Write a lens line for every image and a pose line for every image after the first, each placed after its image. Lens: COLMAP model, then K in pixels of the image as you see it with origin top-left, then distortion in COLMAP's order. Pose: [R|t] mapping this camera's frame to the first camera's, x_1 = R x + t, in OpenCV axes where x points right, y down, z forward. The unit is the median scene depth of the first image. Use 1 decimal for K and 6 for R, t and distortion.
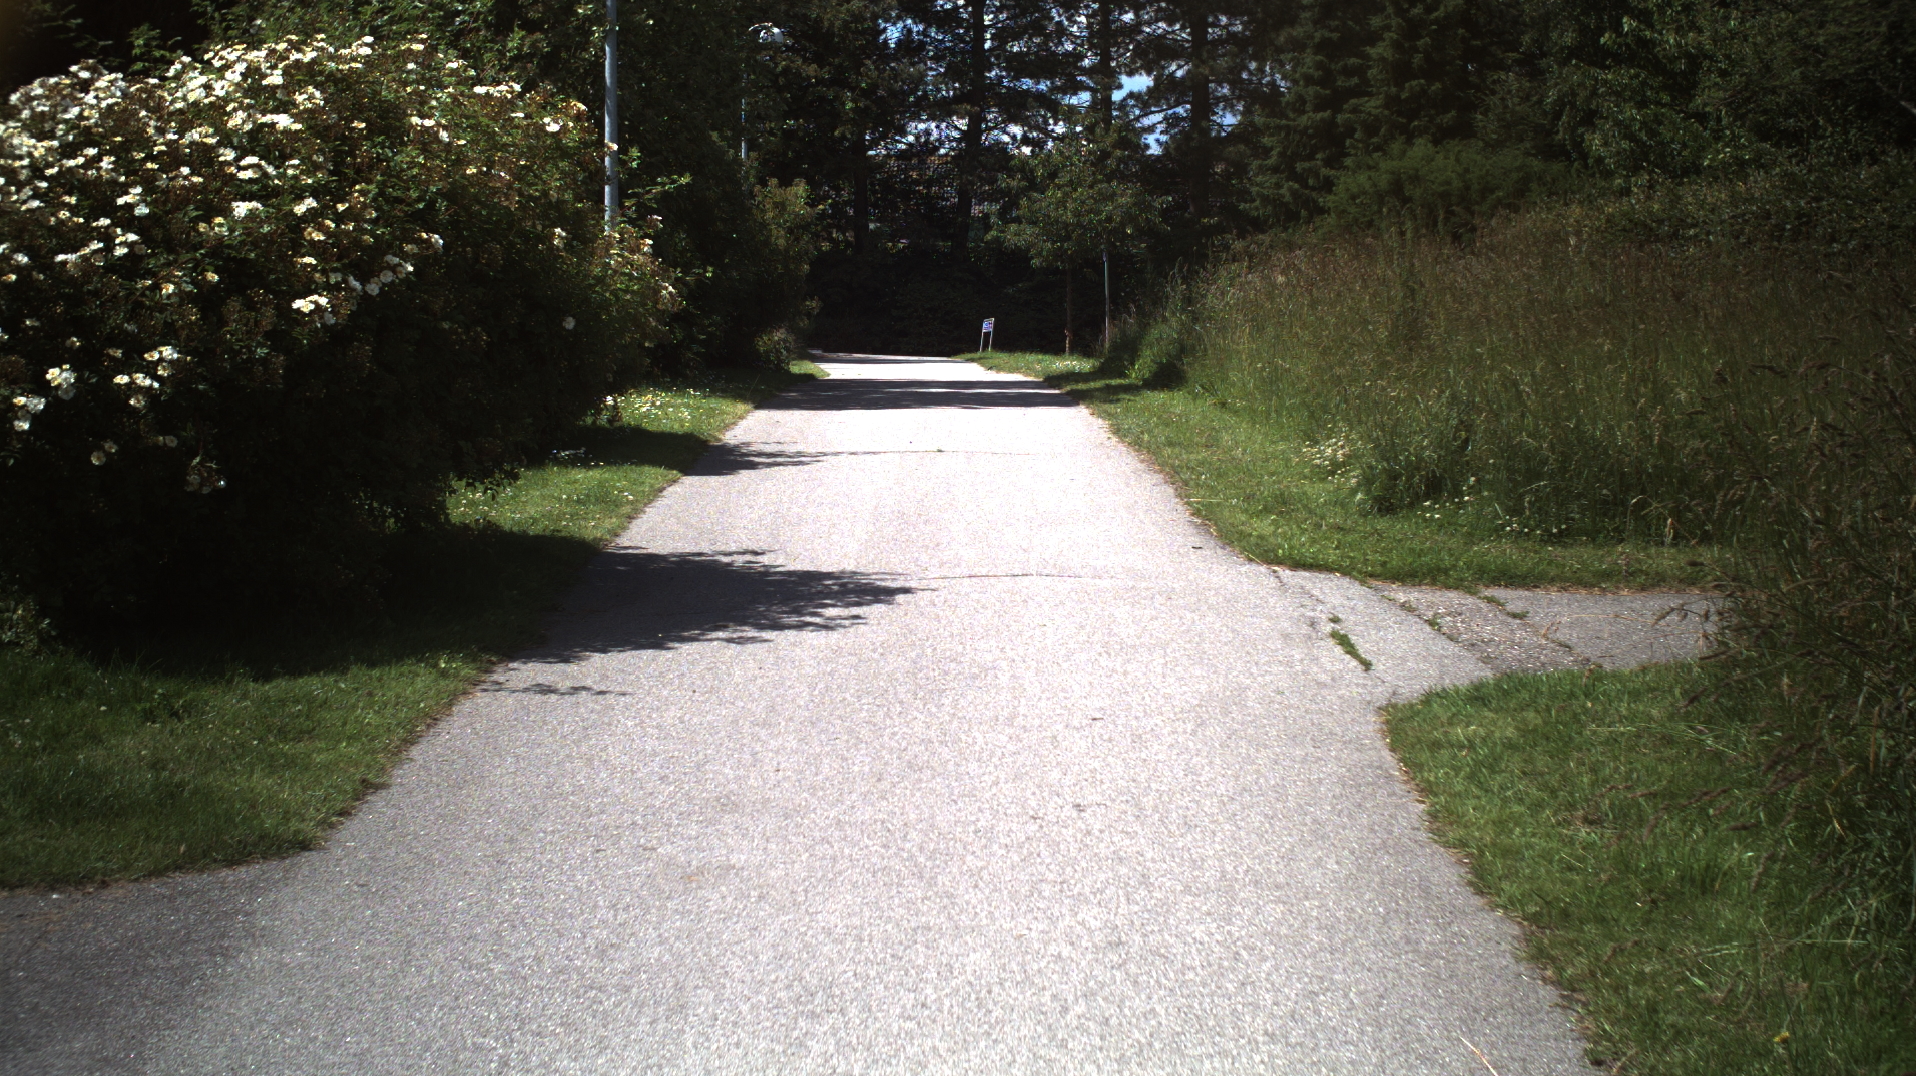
lens RADIAL K [[3621.0, 0, 958.1], [0, 3621.0, 530.1], [0, 0, 1]] dist [-0.241360, 0.000000]
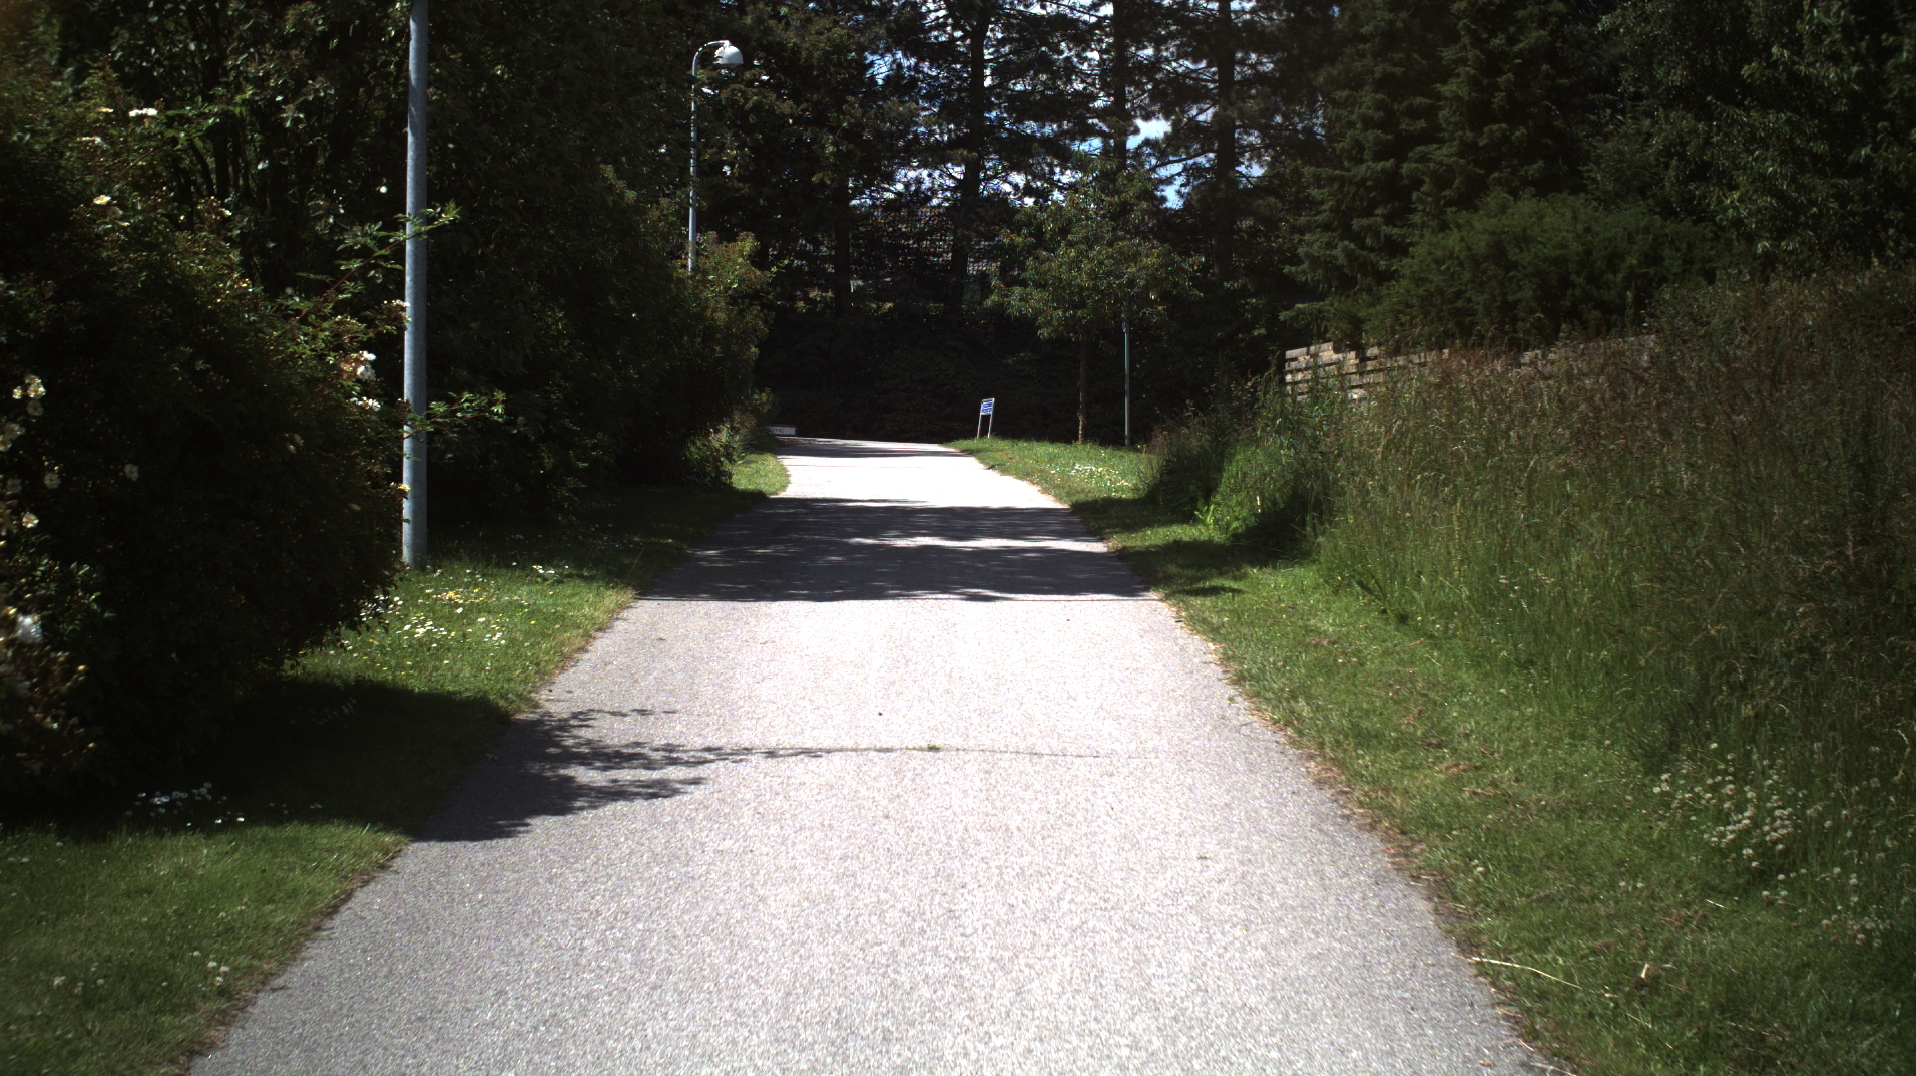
lens RADIAL K [[3621.0, 0, 959.8], [0, 3621.0, 551.5], [0, 0, 1]] dist [-0.241360, 0.000000]
pose [[0.999925, 0.011526, 0.004047, -0.003105], [-0.011490, 0.999895, -0.008785, -0.040508], [-0.004147, 0.008738, 0.999953, 0.405573]]
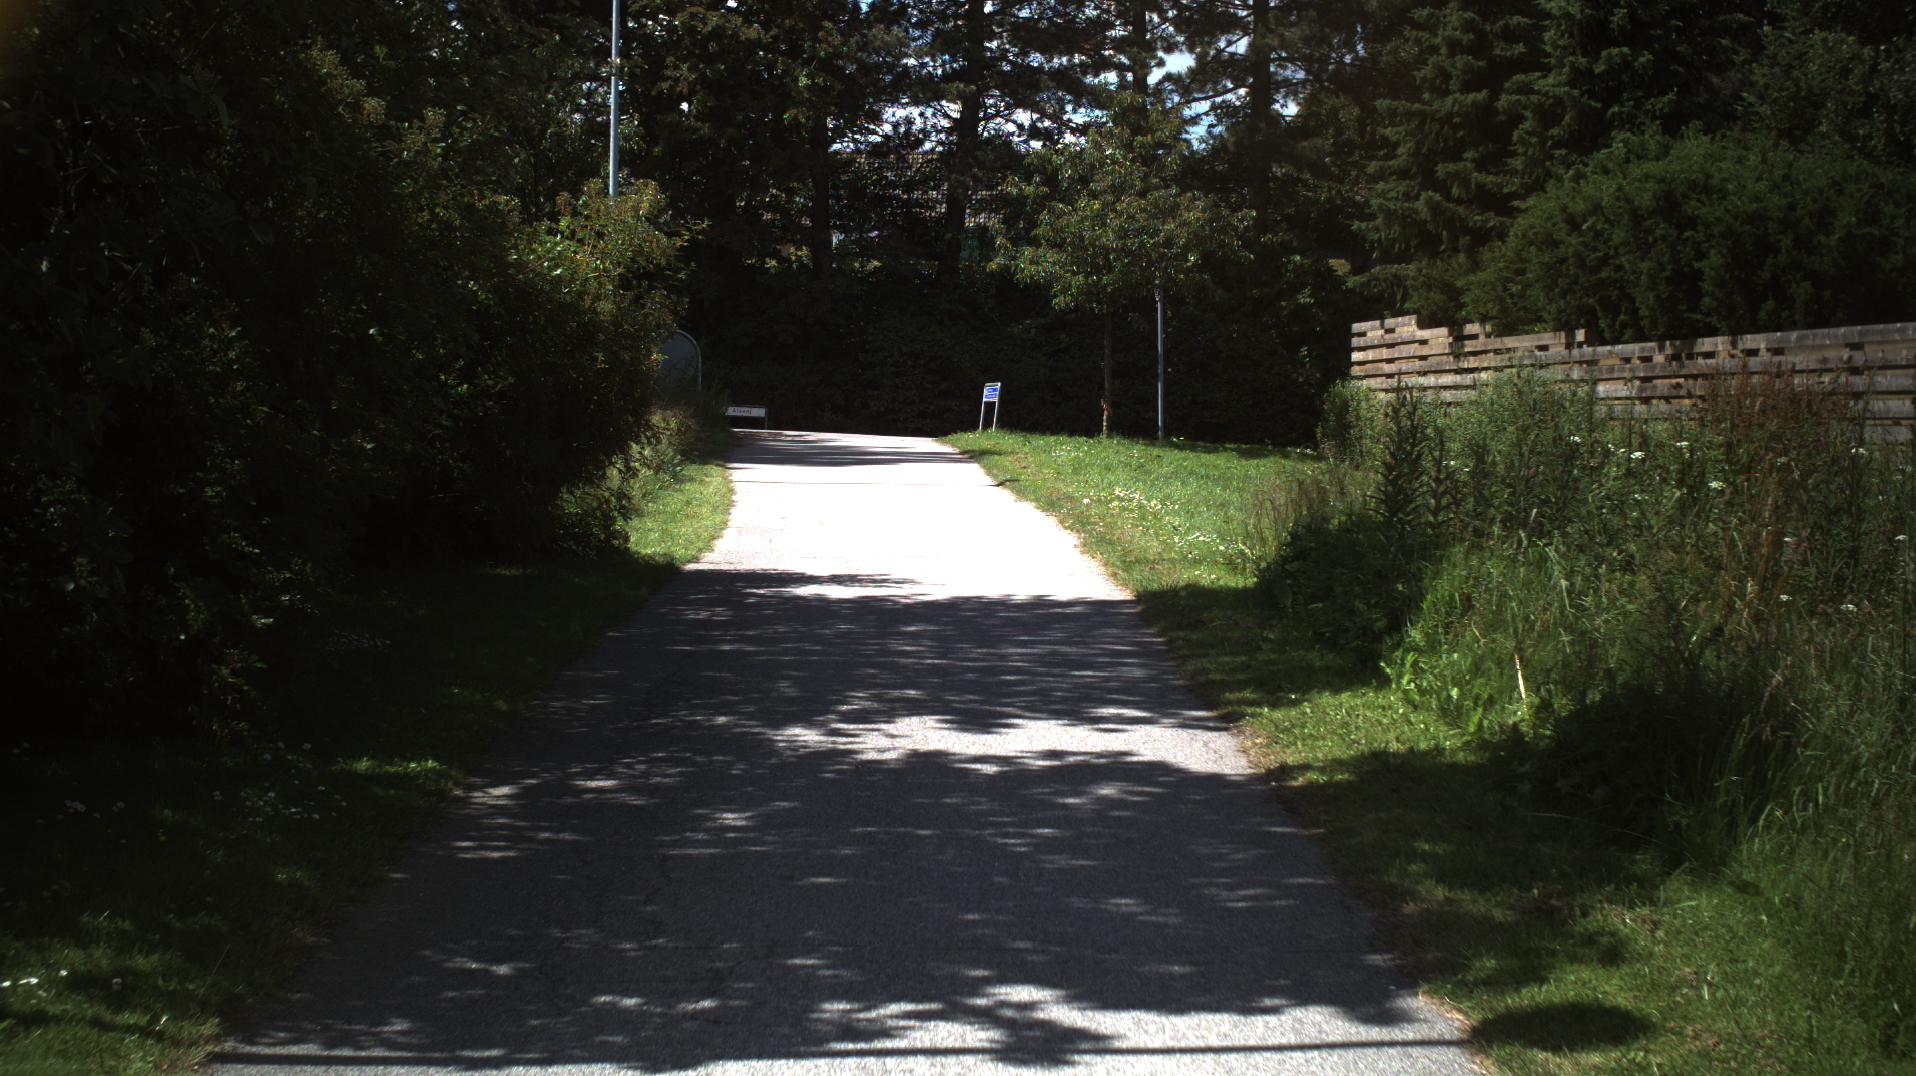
lens RADIAL K [[3621.0, 0, 958.6], [0, 3621.0, 533.3], [0, 0, 1]] dist [-0.241360, 0.000000]
pose [[0.999924, 0.010812, 0.005905, -0.004950], [-0.010814, 0.999941, 0.000430, -0.079806], [-0.005900, -0.000493, 0.999982, 0.814173]]
